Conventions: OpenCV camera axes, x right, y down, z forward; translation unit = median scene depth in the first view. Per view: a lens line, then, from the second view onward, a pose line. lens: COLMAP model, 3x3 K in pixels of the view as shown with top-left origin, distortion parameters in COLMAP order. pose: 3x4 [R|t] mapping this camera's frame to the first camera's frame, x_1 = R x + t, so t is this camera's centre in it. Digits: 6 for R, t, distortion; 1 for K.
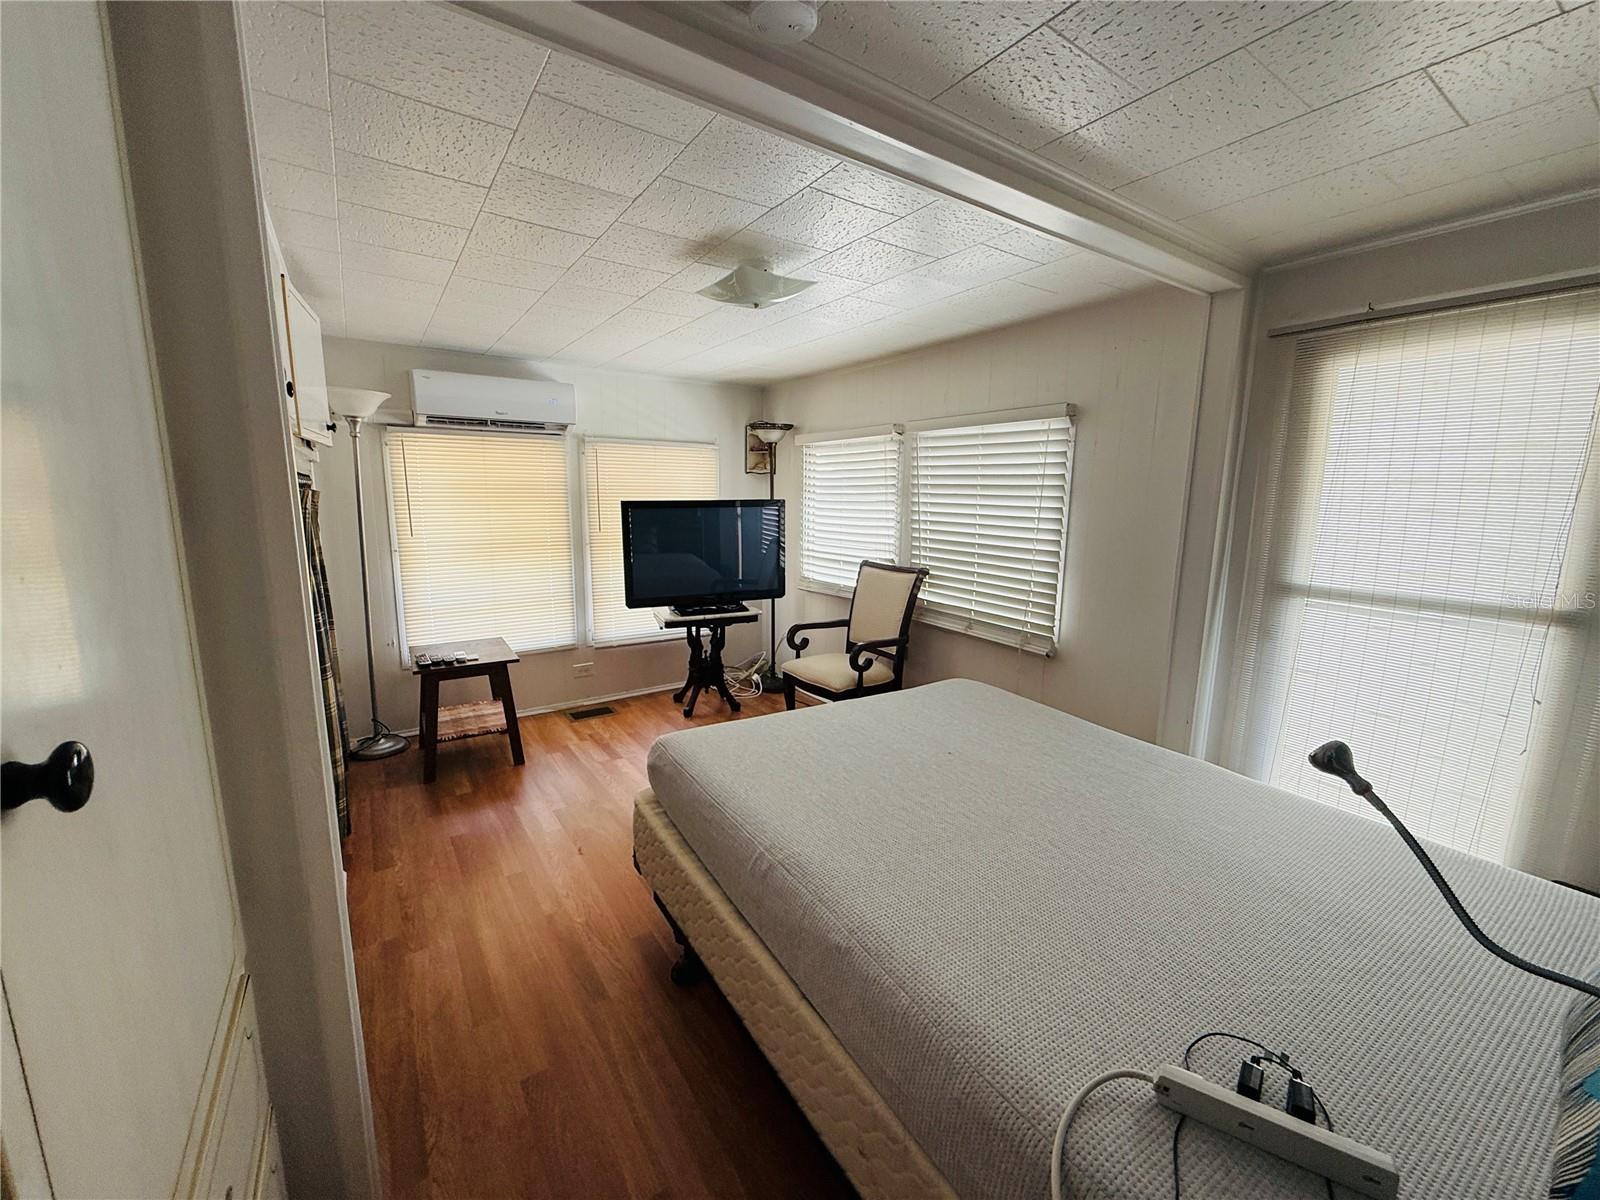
lens RADIAL K [[647.9, 0, 795.4], [0, 647.9, 602.6], [0, 0, 1]] dist [-0.000111, 0.000072]
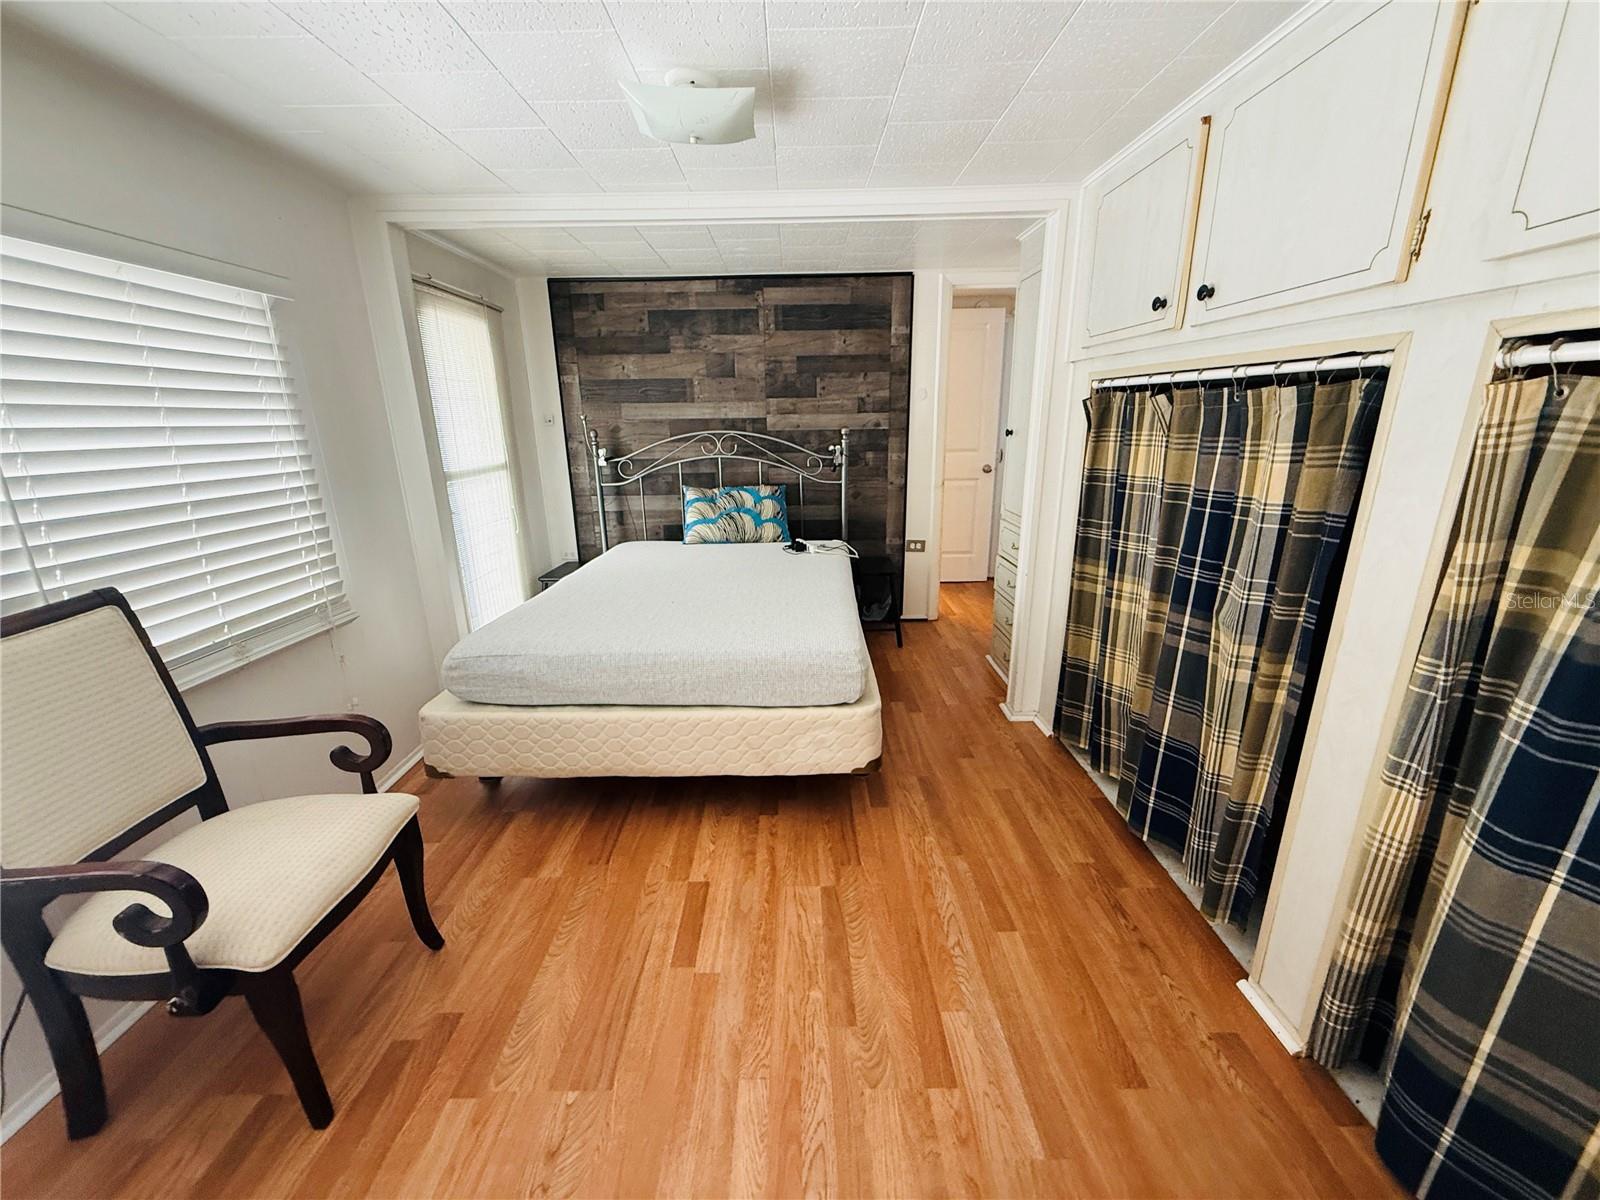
lens RADIAL K [[638.3, 0, 796.0], [0, 638.3, 601.3], [0, 0, 1]] dist [-0.000329, 0.000406]
pose [[-0.831986, -0.157353, 0.532015, -0.430593], [0.097143, 0.902805, 0.418936, -0.191276], [-0.546226, 0.400230, -0.735835, 1.161040]]
